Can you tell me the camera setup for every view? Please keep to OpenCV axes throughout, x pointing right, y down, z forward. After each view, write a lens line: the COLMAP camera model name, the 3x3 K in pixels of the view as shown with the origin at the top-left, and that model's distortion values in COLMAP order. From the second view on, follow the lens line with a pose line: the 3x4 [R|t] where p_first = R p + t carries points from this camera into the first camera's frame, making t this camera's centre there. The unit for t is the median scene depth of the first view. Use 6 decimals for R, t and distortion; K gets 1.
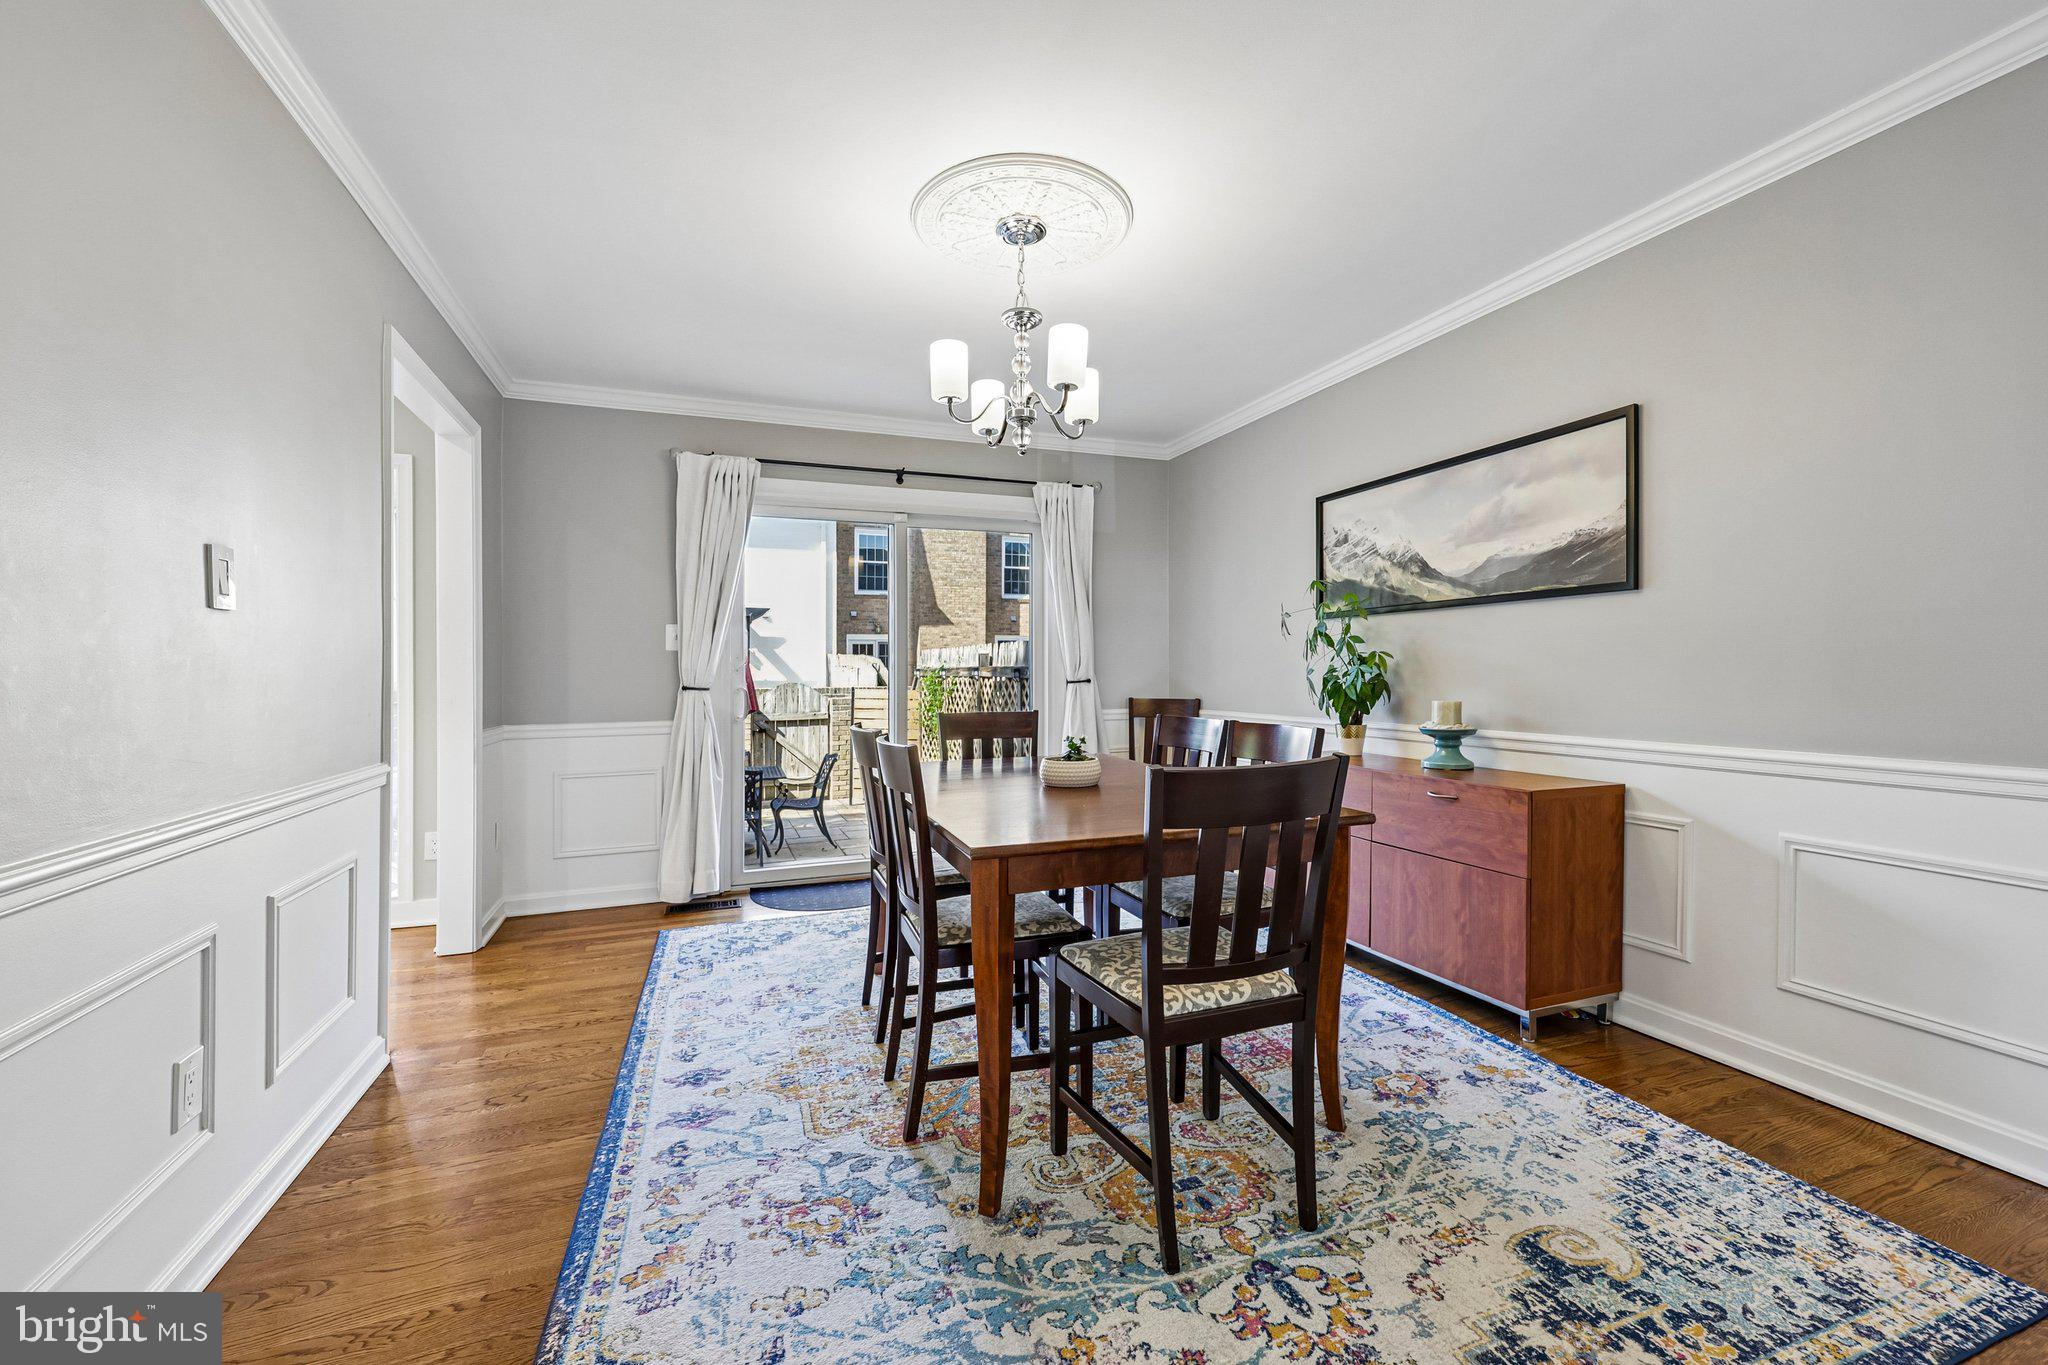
lens RADIAL K [[825.3, 0, 1030.4], [0, 825.3, 673.6], [0, 0, 1]] dist [0.002746, -0.000277]
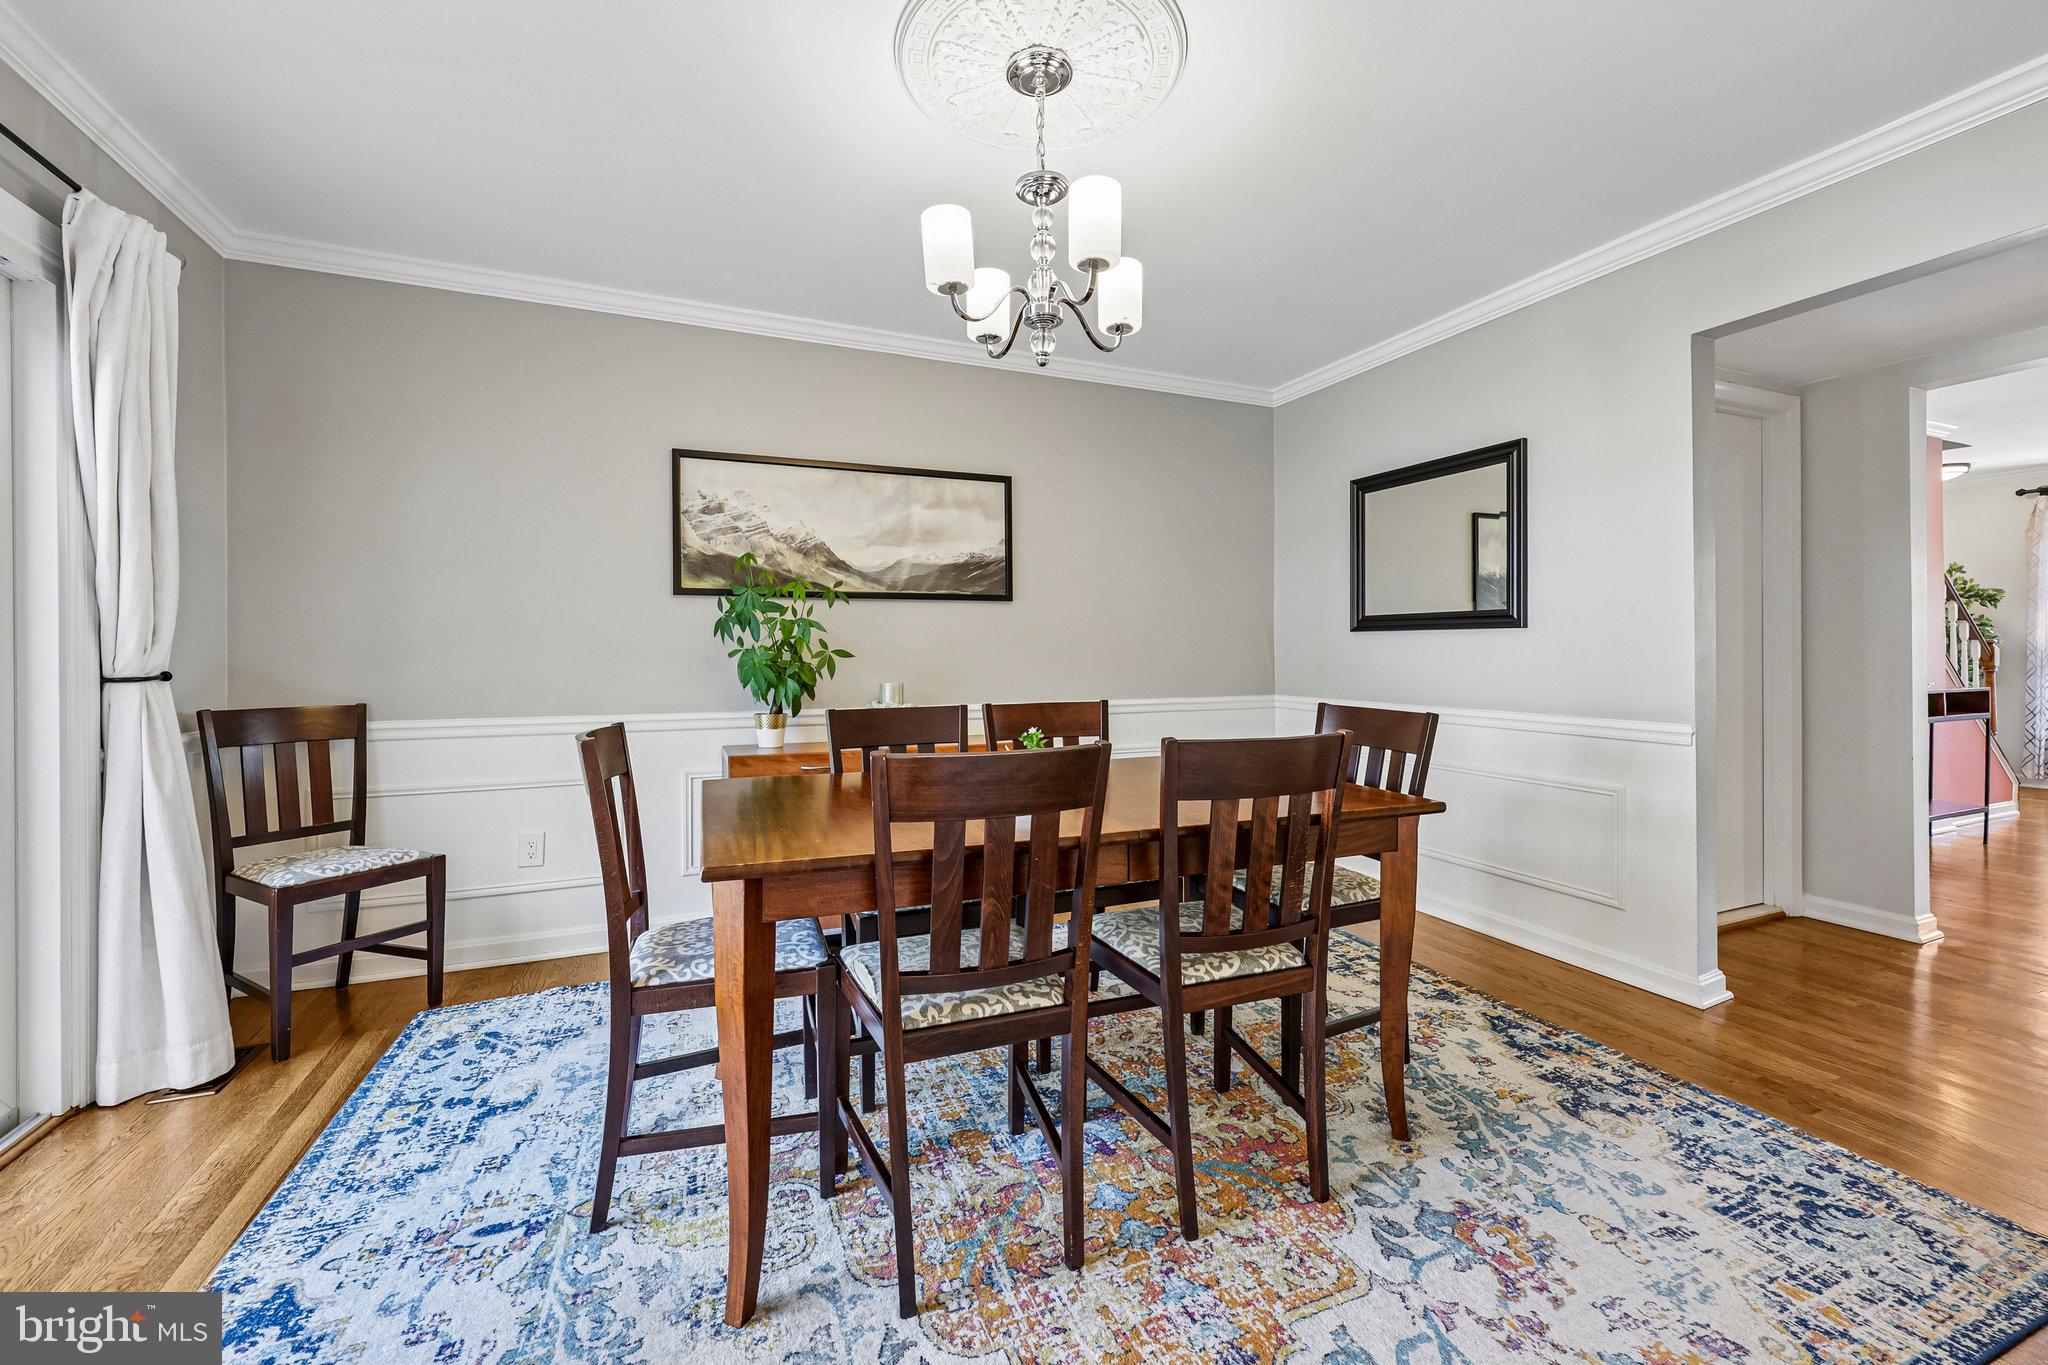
lens RADIAL K [[825.3, 0, 1059.2], [0, 825.3, 657.7], [0, 0, 1]] dist [0.002746, -0.000277]
pose [[-0.043321, 0.009727, 0.999014, -0.685923], [0.011620, 0.999890, -0.009231, 0.012212], [-0.998994, 0.011208, -0.043429, 0.906759]]
